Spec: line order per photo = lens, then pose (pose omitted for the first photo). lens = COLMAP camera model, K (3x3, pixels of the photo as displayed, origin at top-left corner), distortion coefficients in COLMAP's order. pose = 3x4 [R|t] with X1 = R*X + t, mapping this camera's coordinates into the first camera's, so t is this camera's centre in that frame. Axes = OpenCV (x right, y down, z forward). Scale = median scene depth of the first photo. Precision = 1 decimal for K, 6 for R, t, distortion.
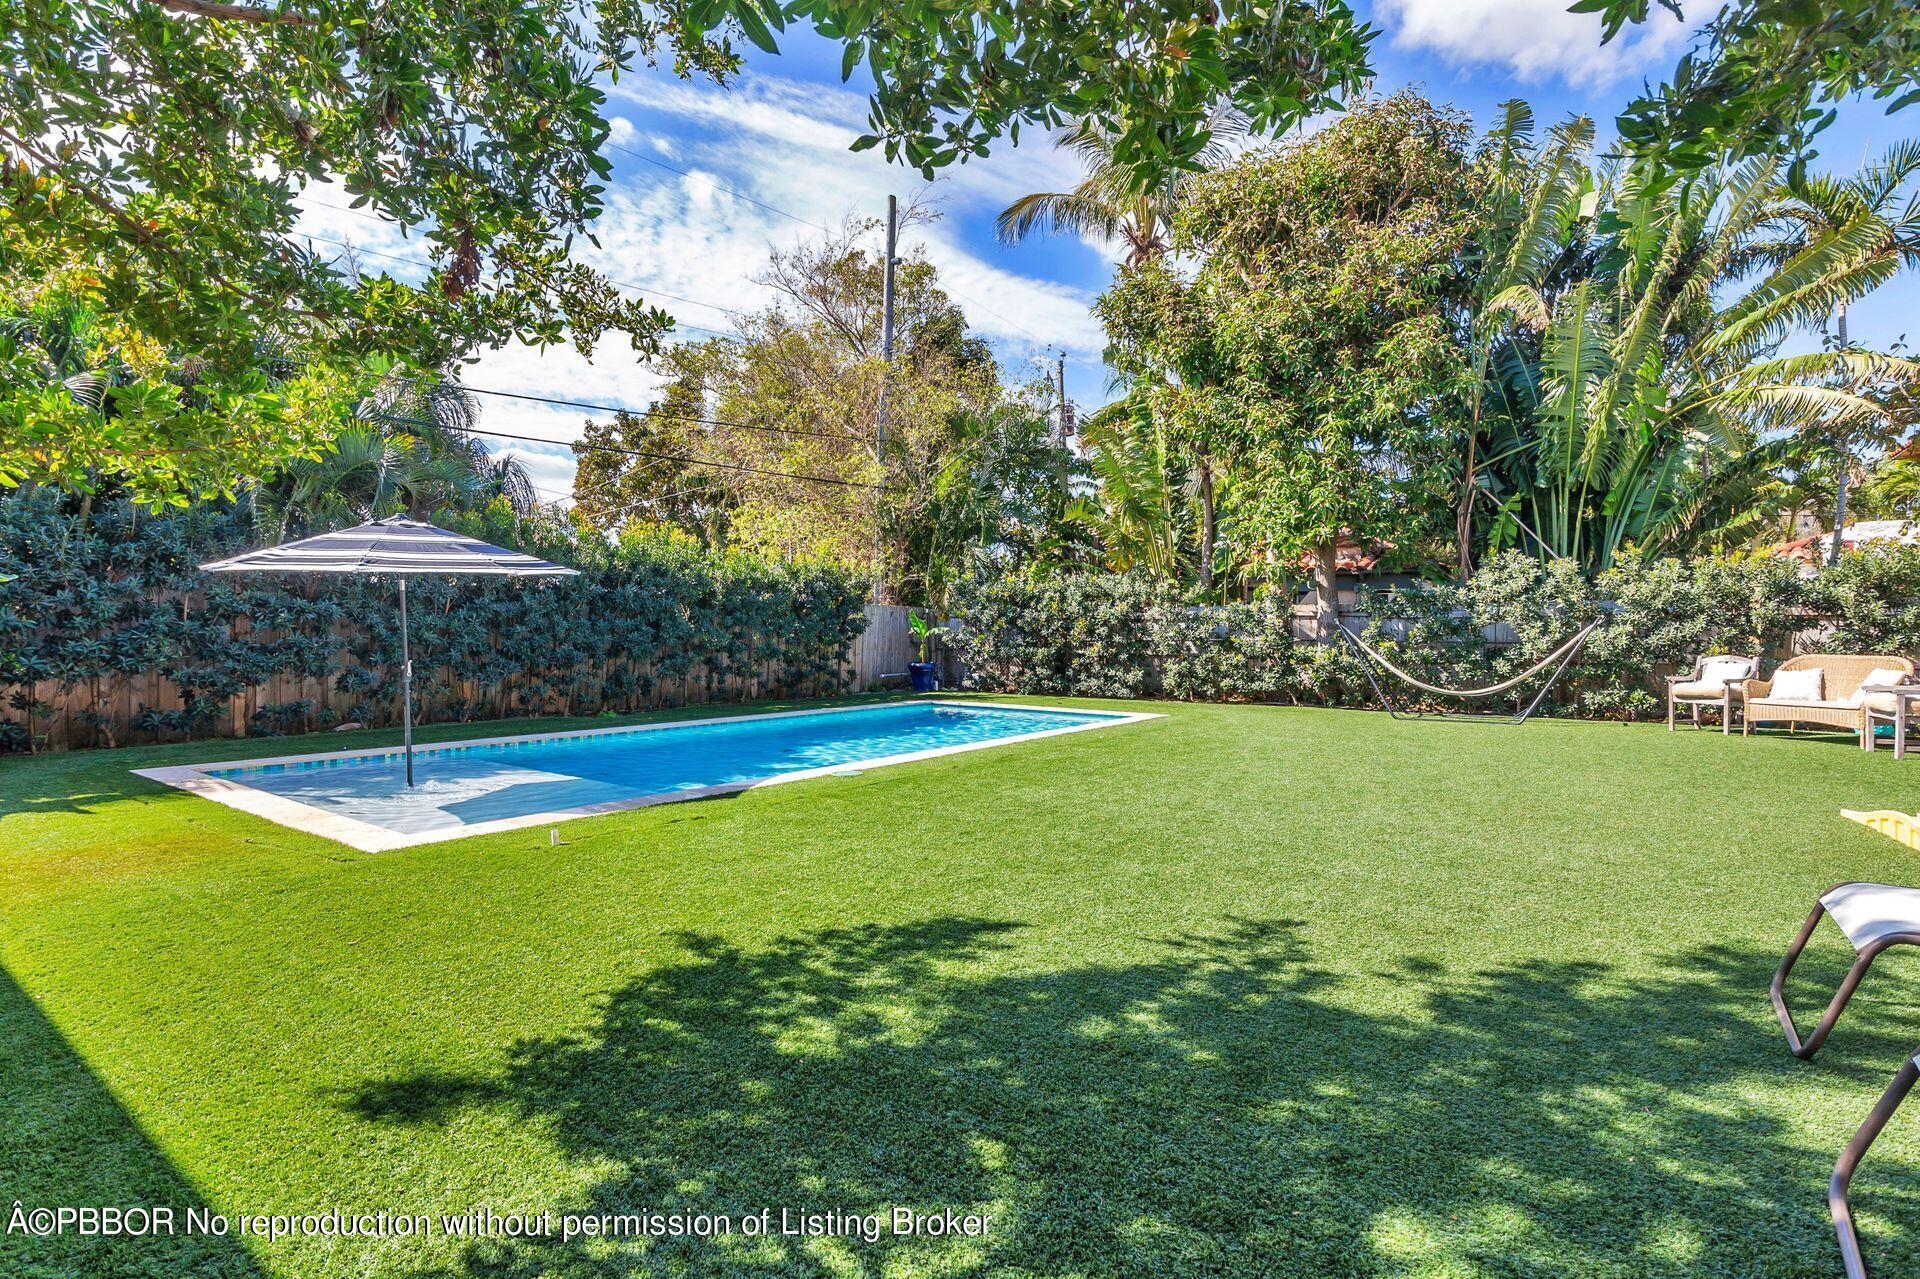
lens RADIAL K [[930.6, 0, 948.4], [0, 930.6, 640.0], [0, 0, 1]] dist [0.001203, -0.000662]
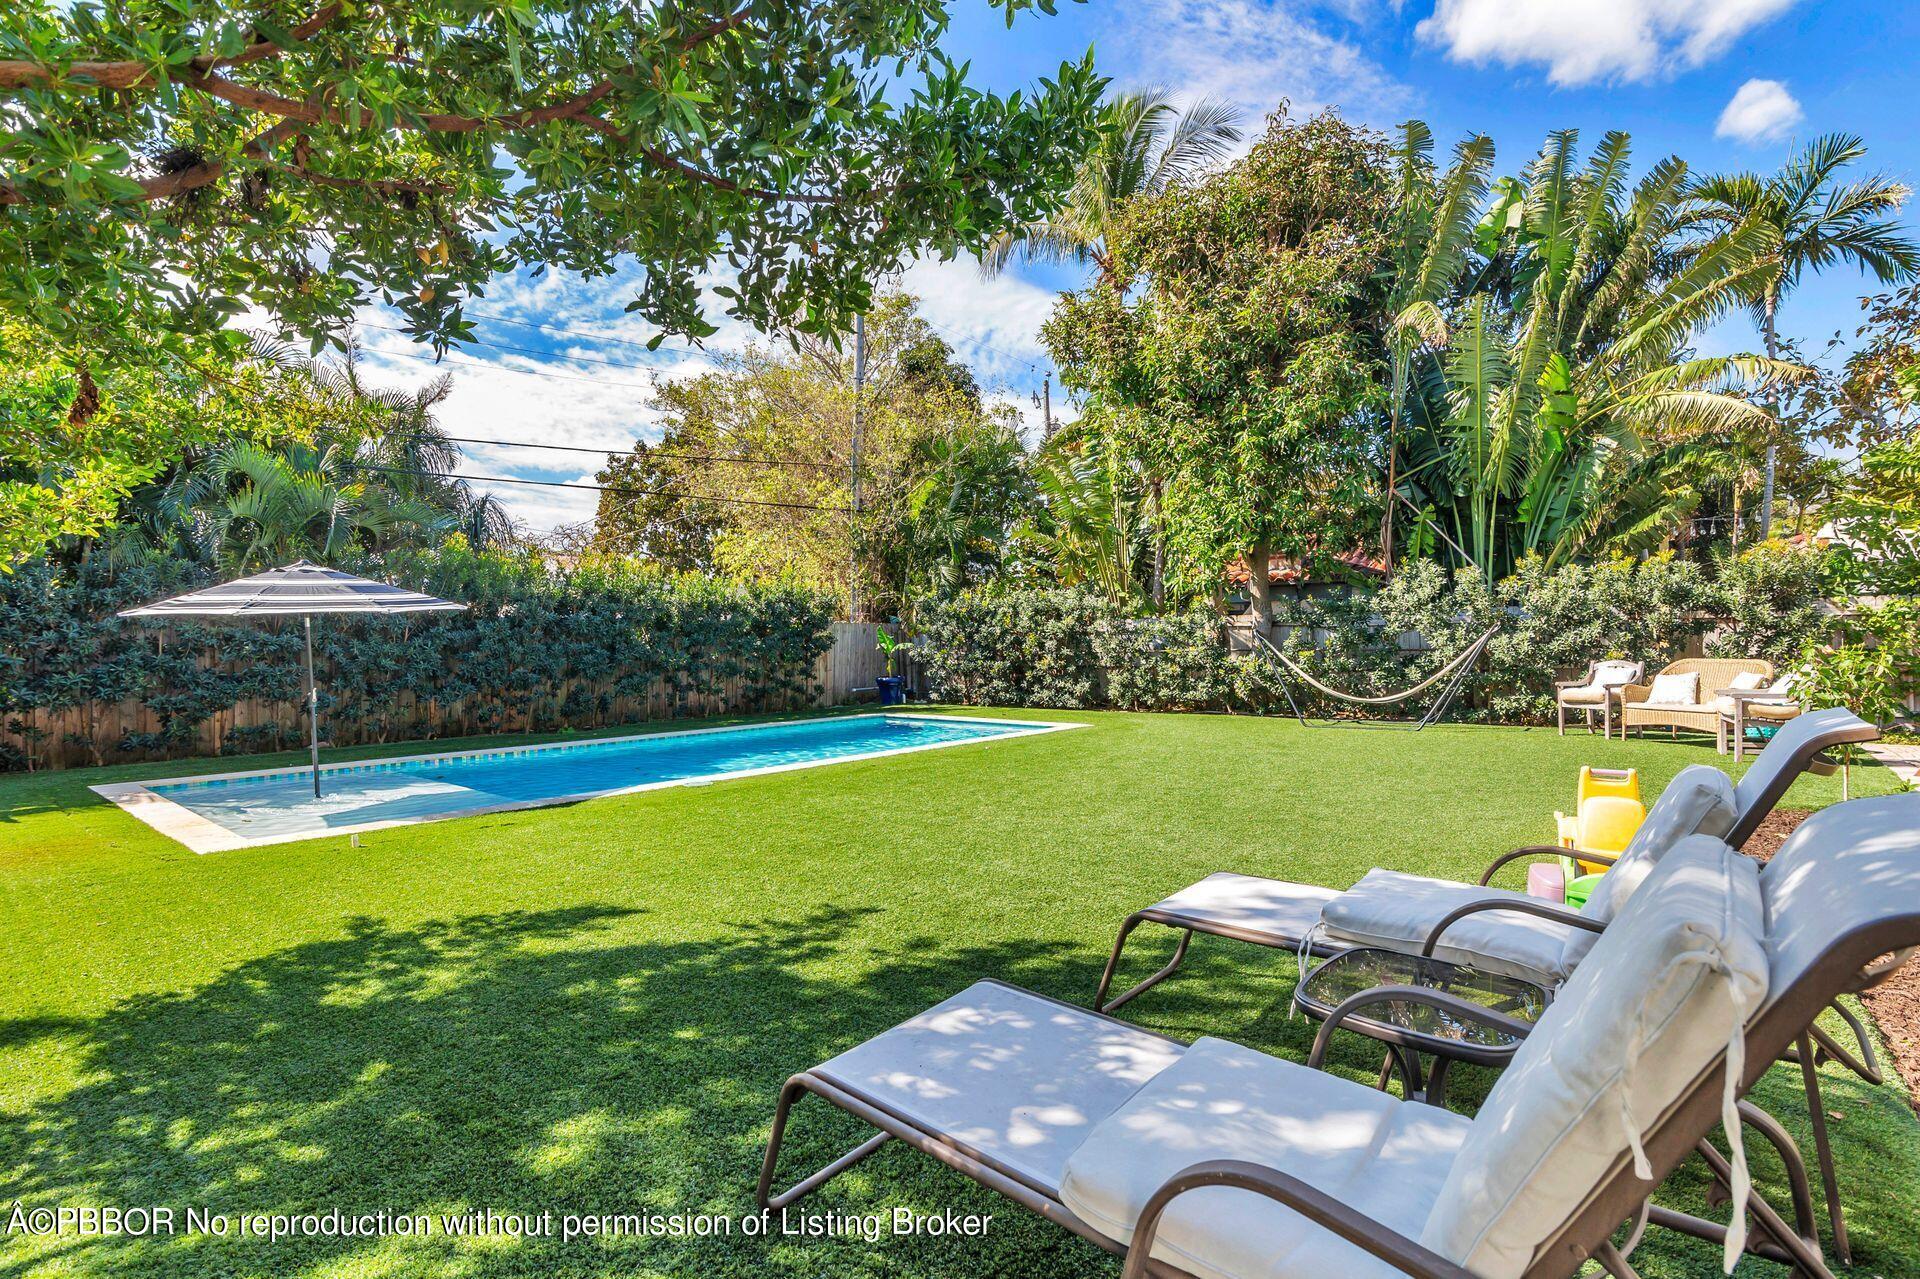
lens RADIAL K [[930.6, 0, 975.4], [0, 930.6, 636.5], [0, 0, 1]] dist [0.001203, -0.000662]
pose [[0.997380, -0.018696, -0.069883, 0.192057], [0.017779, 0.999748, -0.013726, -0.006866], [0.070122, 0.012448, 0.997461, -0.052084]]
